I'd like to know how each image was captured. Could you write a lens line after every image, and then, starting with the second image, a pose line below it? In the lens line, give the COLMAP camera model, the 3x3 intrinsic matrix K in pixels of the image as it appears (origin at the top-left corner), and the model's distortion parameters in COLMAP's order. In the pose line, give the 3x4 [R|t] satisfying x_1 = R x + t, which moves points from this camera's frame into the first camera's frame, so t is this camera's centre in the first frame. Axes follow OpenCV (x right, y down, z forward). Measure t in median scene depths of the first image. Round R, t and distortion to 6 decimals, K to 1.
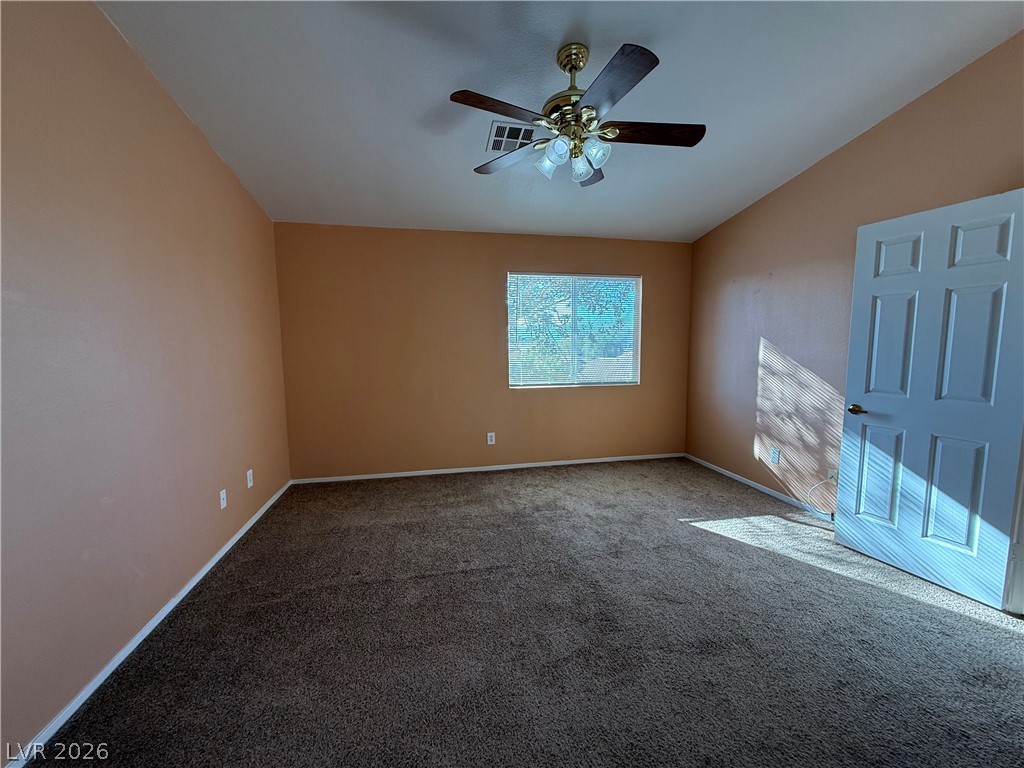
lens RADIAL K [[406.3, 0, 511.7], [0, 406.3, 386.0], [0, 0, 1]] dist [0.000640, 0.000430]
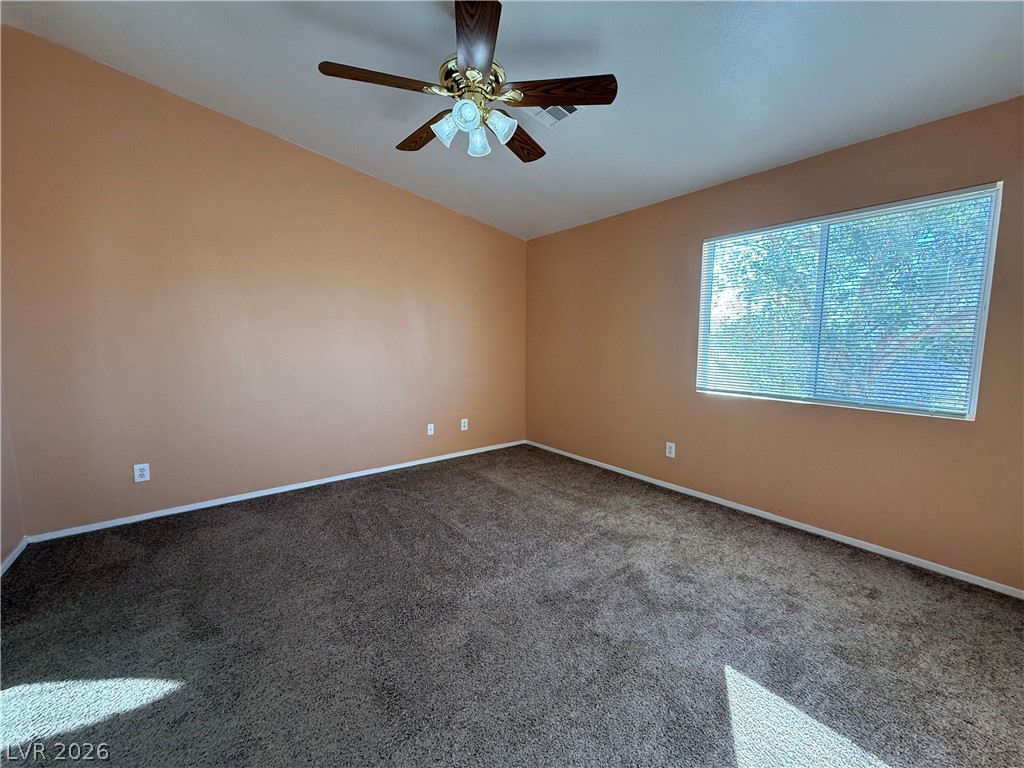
lens RADIAL K [[406.3, 0, 511.7], [0, 406.3, 386.0], [0, 0, 1]] dist [0.000640, 0.000430]
pose [[0.437508, 0.109588, -0.892512, 0.615343], [-0.098127, 0.992437, 0.073756, -0.032092], [0.893845, 0.055311, 0.444952, 0.400059]]
